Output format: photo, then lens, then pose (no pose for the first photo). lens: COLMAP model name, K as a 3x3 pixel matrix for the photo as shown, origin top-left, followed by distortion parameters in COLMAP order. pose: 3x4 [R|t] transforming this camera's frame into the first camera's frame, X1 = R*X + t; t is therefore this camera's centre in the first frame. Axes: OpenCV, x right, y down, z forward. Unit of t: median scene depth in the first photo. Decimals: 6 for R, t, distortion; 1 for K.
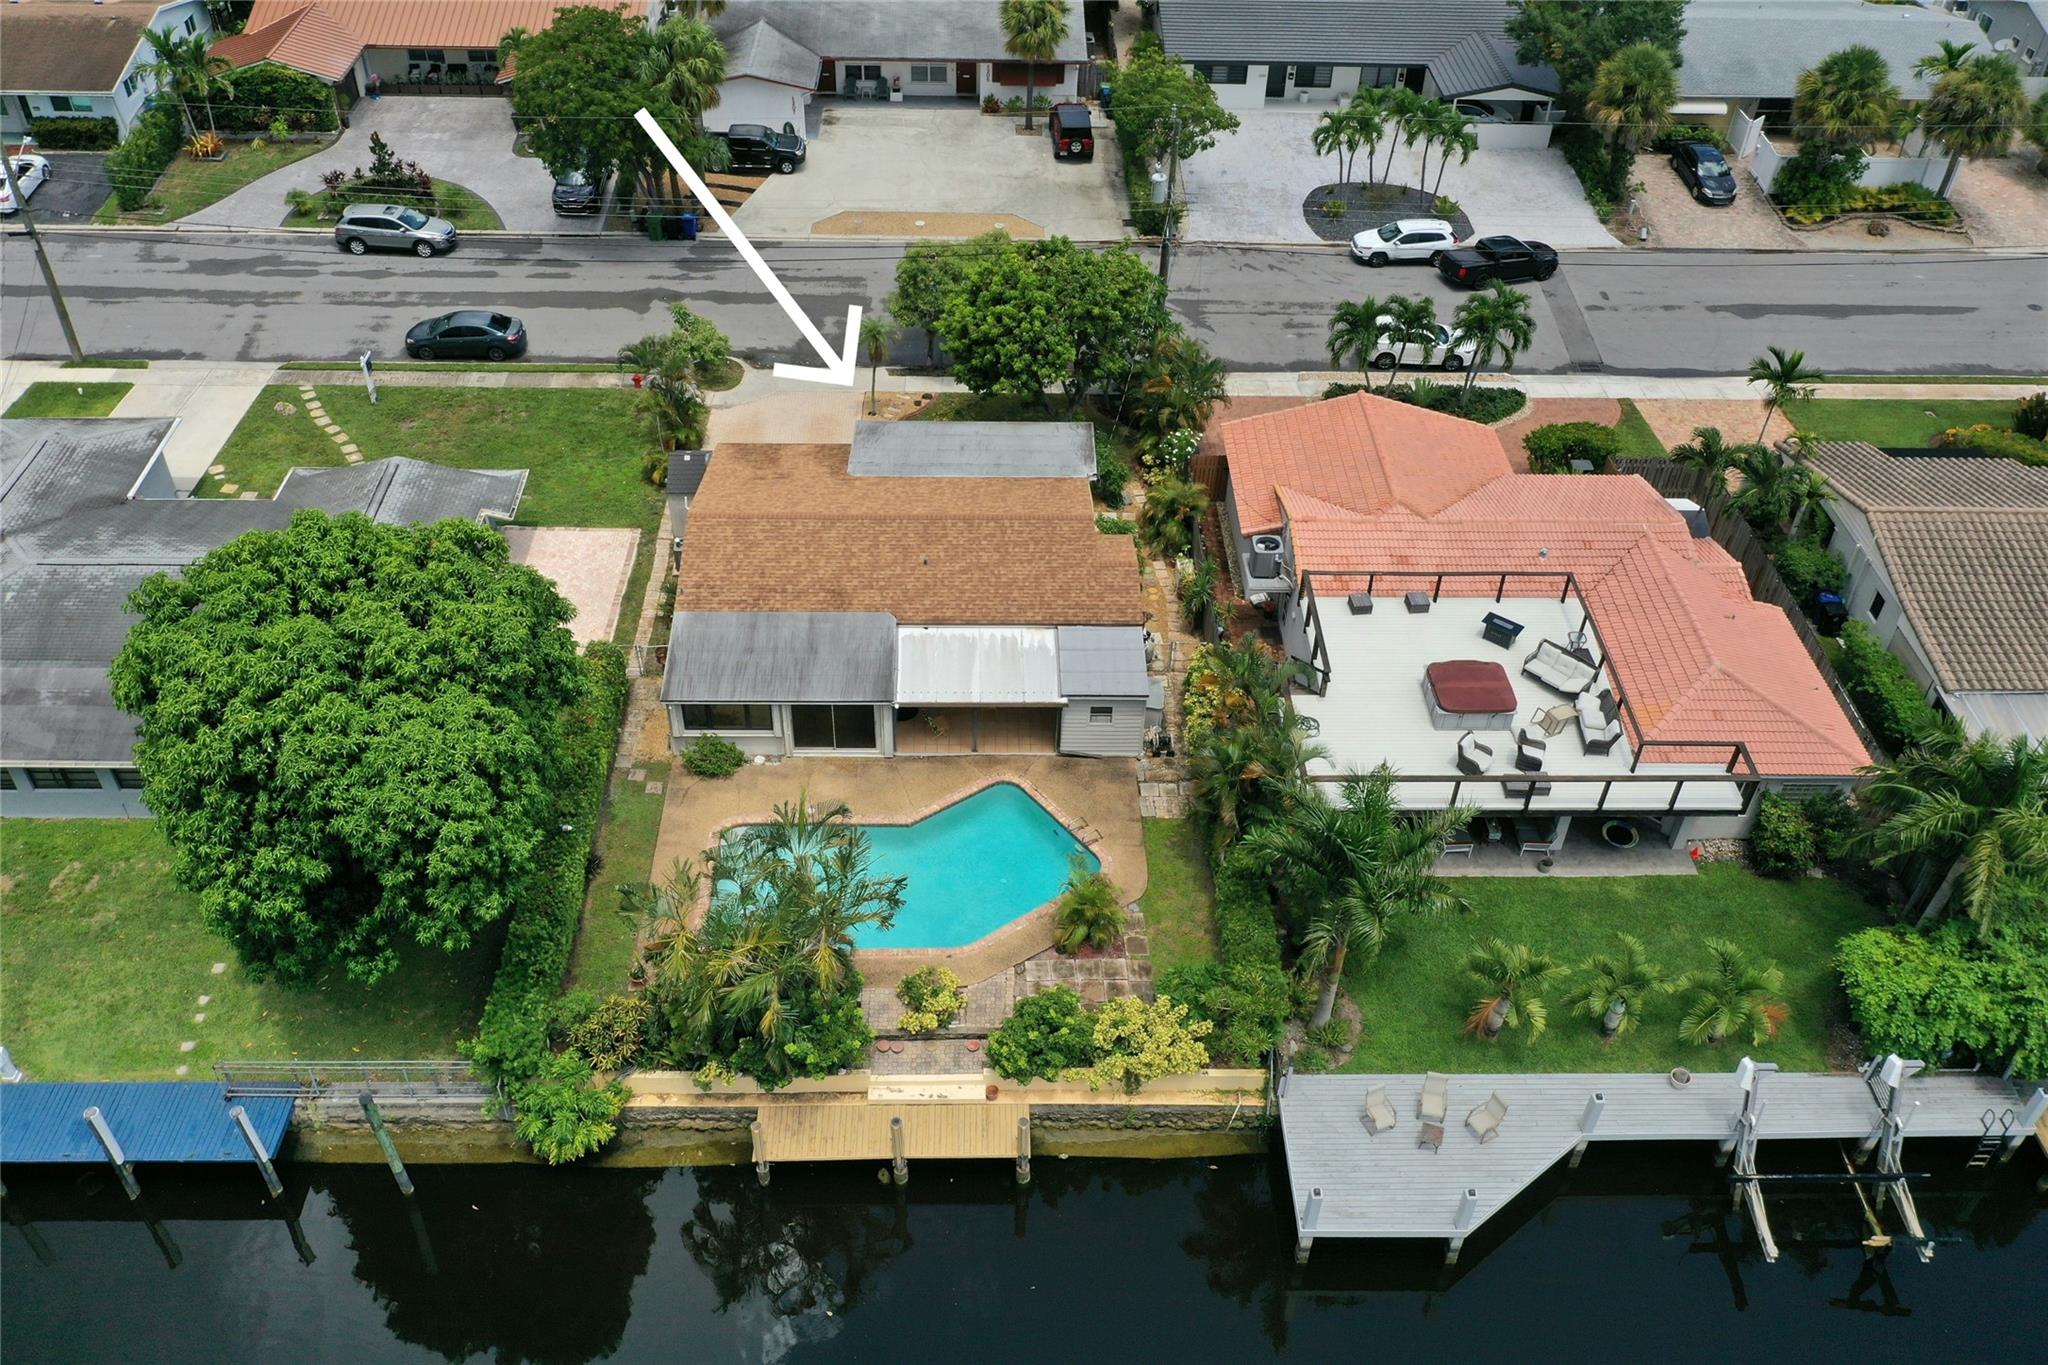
lens RADIAL K [[1764.7, 0, 1035.5], [0, 1764.7, 691.6], [0, 0, 1]] dist [0.005990, -0.018090]
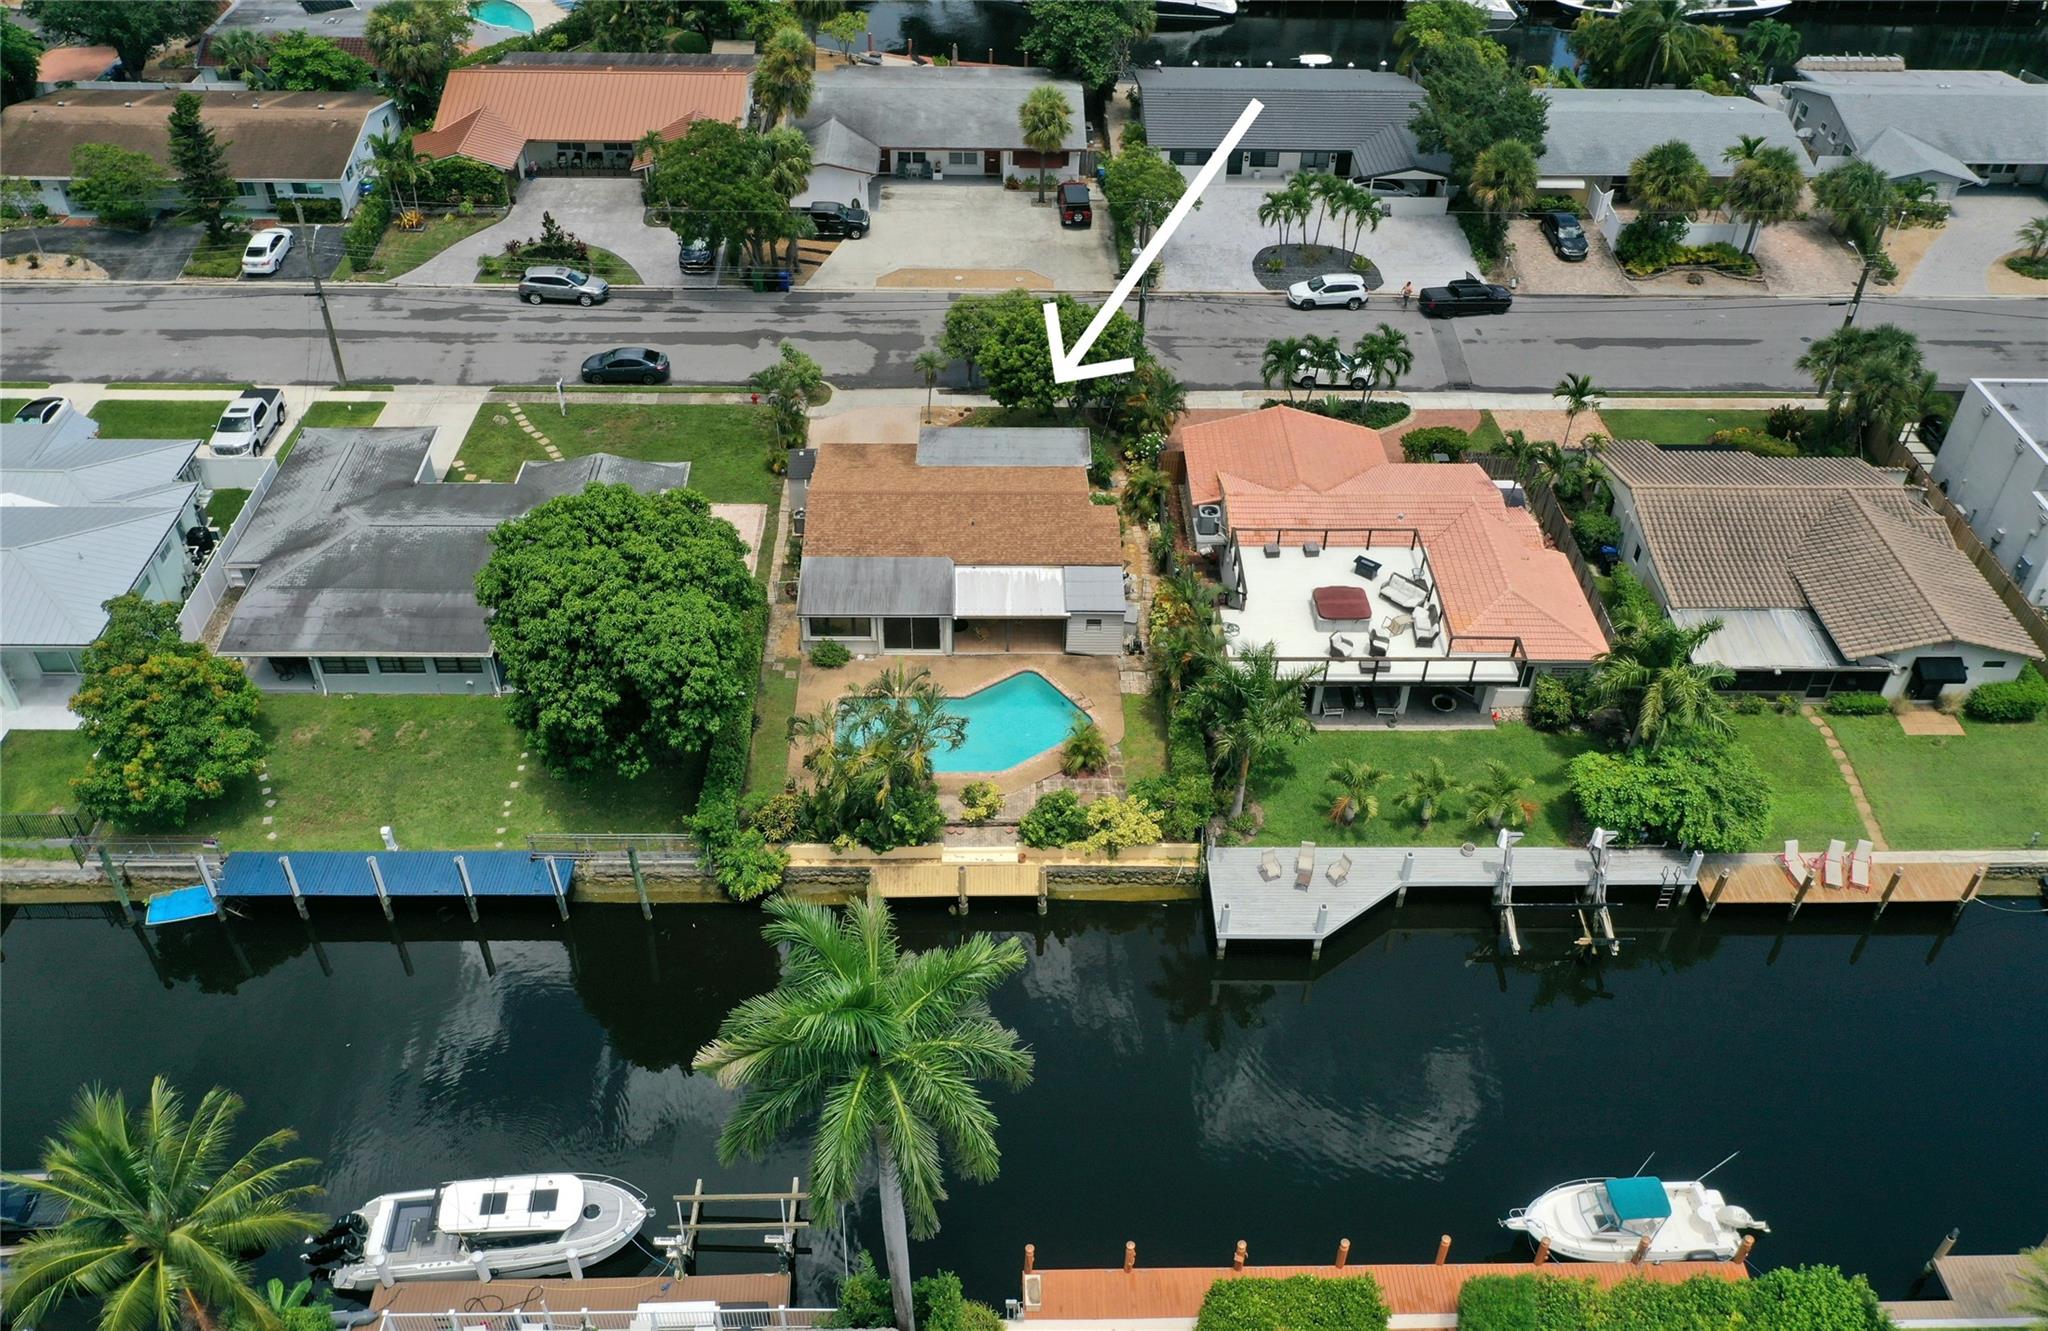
lens RADIAL K [[1781.8, 0, 1035.6], [0, 1781.8, 669.9], [0, 0, 1]] dist [0.004051, -0.022316]
pose [[0.999984, -0.002512, -0.005105, -0.003561], [0.002409, 0.999795, -0.020110, 0.079596], [0.005154, 0.020098, 0.999785, -0.480188]]
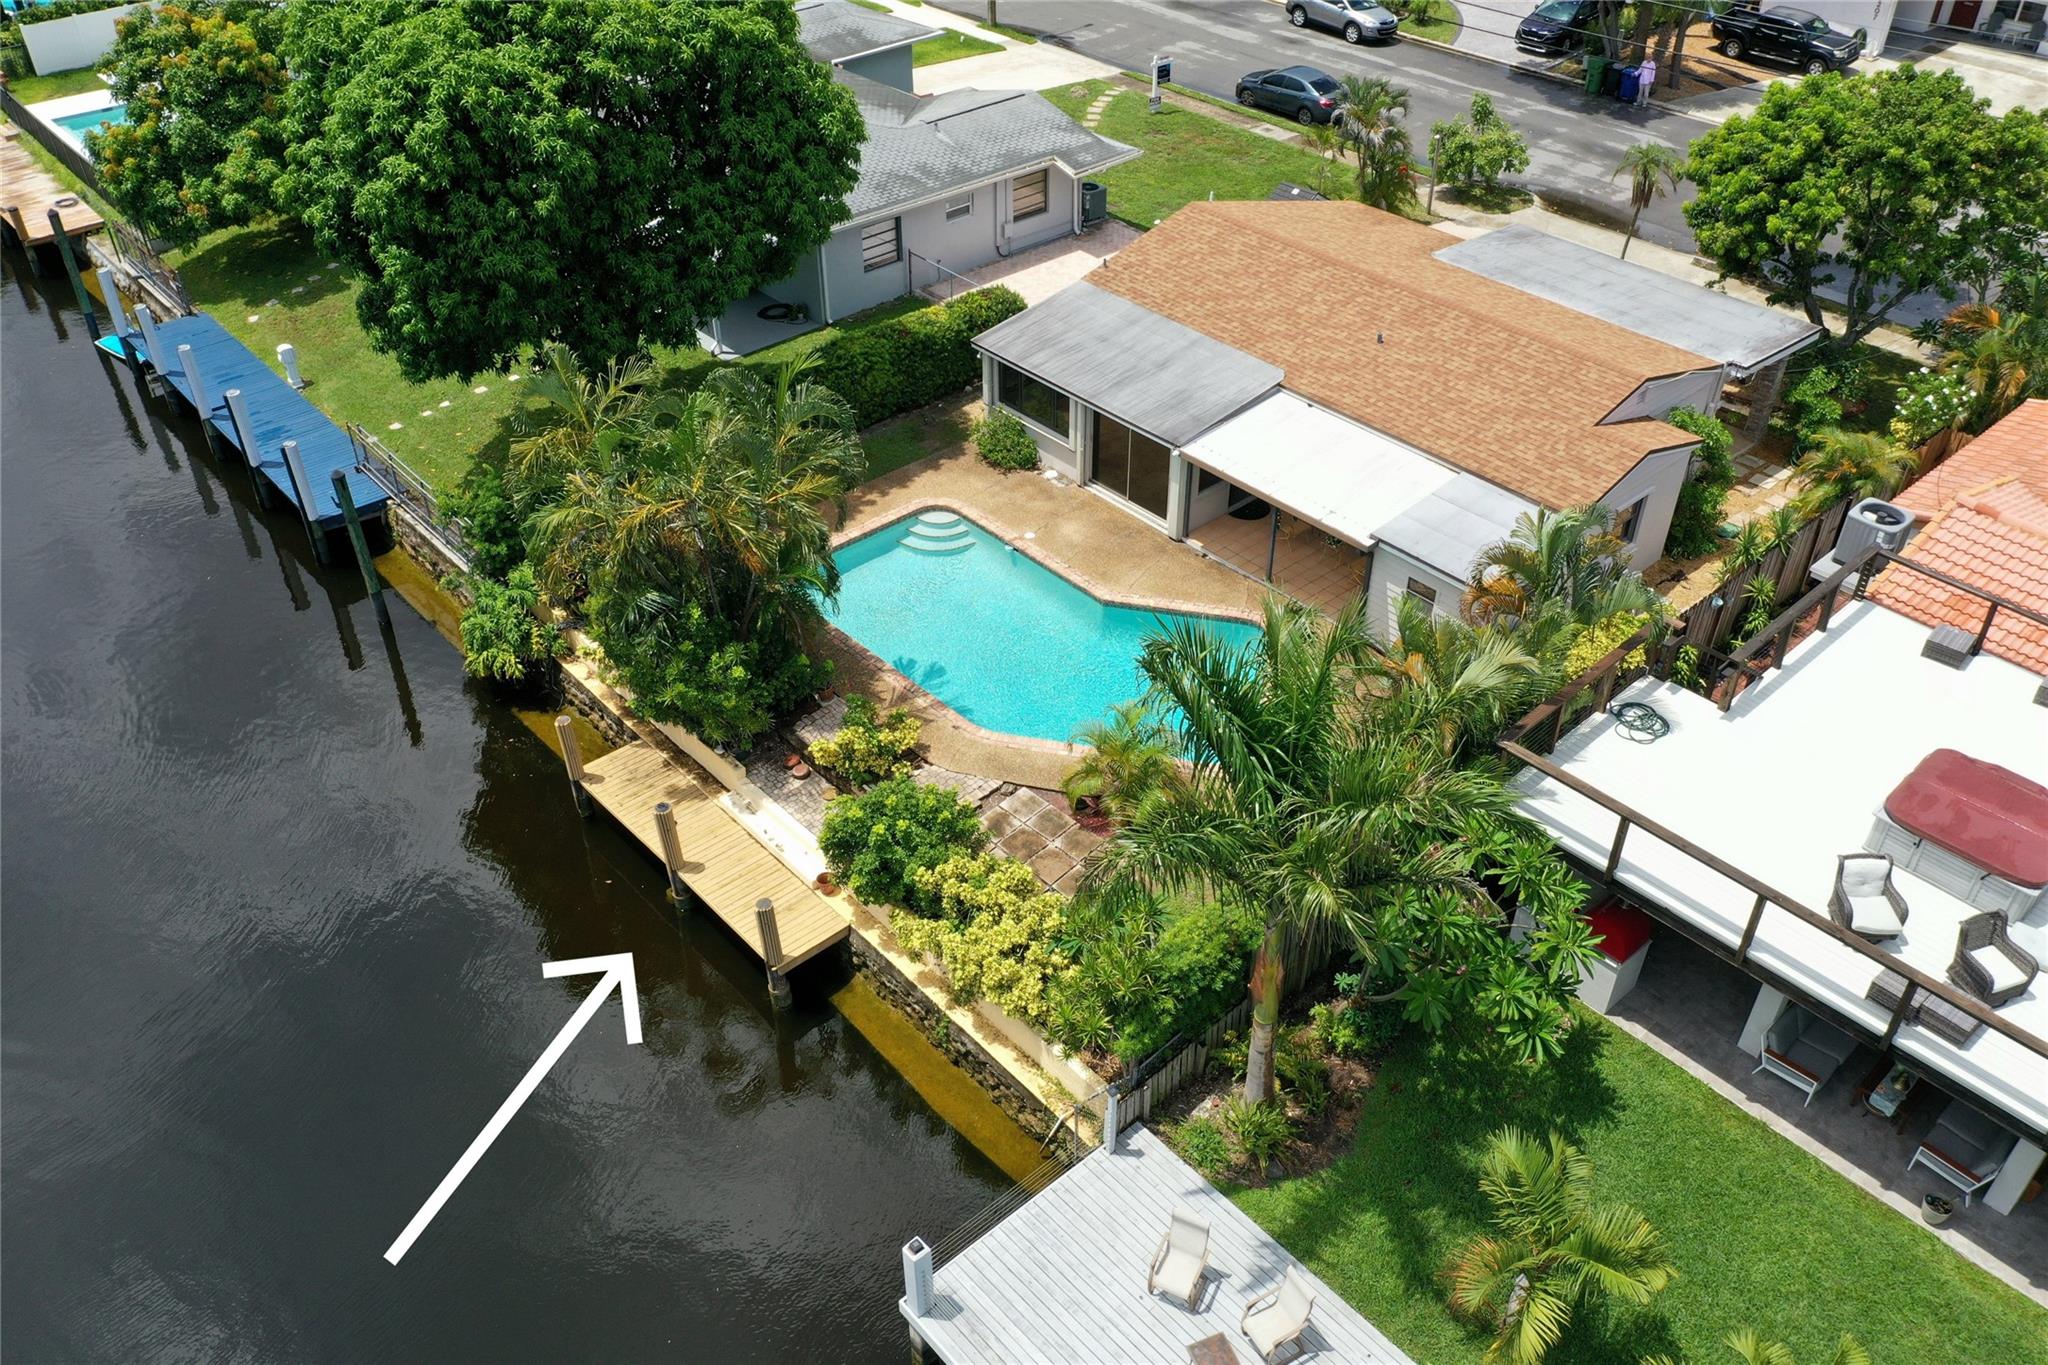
lens RADIAL K [[1663.2, 0, 996.7], [0, 1663.2, 668.7], [0, 0, 1]] dist [-0.001226, 0.007231]
pose [[0.636749, 0.438927, -0.633951, 0.333037], [-0.486516, 0.866552, 0.111308, 0.042940], [0.598207, 0.237552, 0.765322, 0.444634]]
